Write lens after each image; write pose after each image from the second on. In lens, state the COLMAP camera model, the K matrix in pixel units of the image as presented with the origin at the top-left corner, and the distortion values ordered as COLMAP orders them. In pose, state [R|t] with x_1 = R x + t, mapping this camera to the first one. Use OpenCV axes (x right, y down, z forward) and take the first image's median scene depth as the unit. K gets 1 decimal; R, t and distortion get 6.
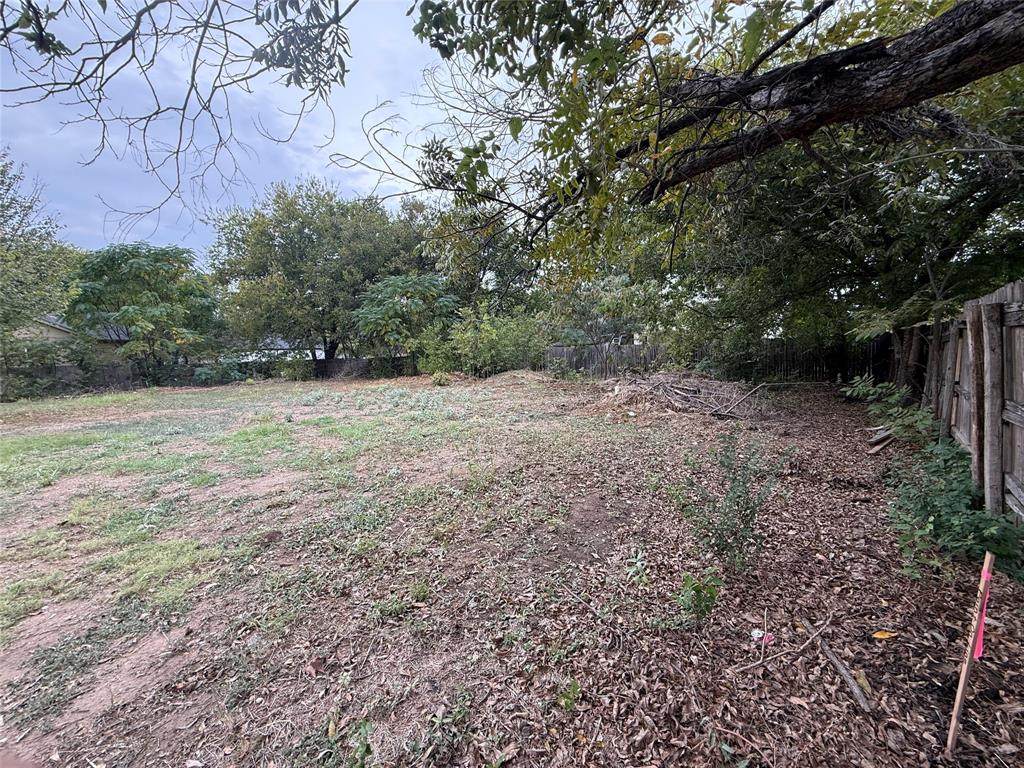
lens RADIAL K [[412.3, 0, 512.0], [0, 412.3, 384.0], [0, 0, 1]] dist [0.001254, -0.000147]
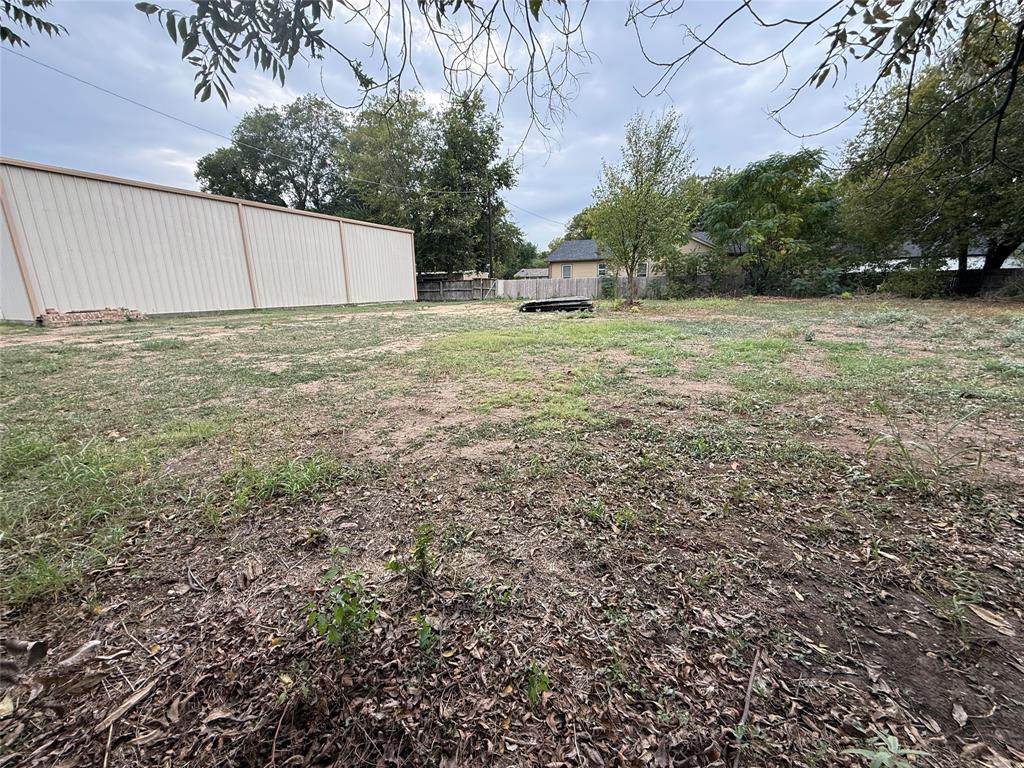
lens RADIAL K [[412.3, 0, 512.0], [0, 412.3, 384.0], [0, 0, 1]] dist [0.001254, -0.000147]
pose [[0.234321, 0.258426, -0.937182, 0.080187], [-0.060822, 0.966029, 0.251173, -0.001107], [0.970255, -0.001854, 0.242079, 0.083966]]
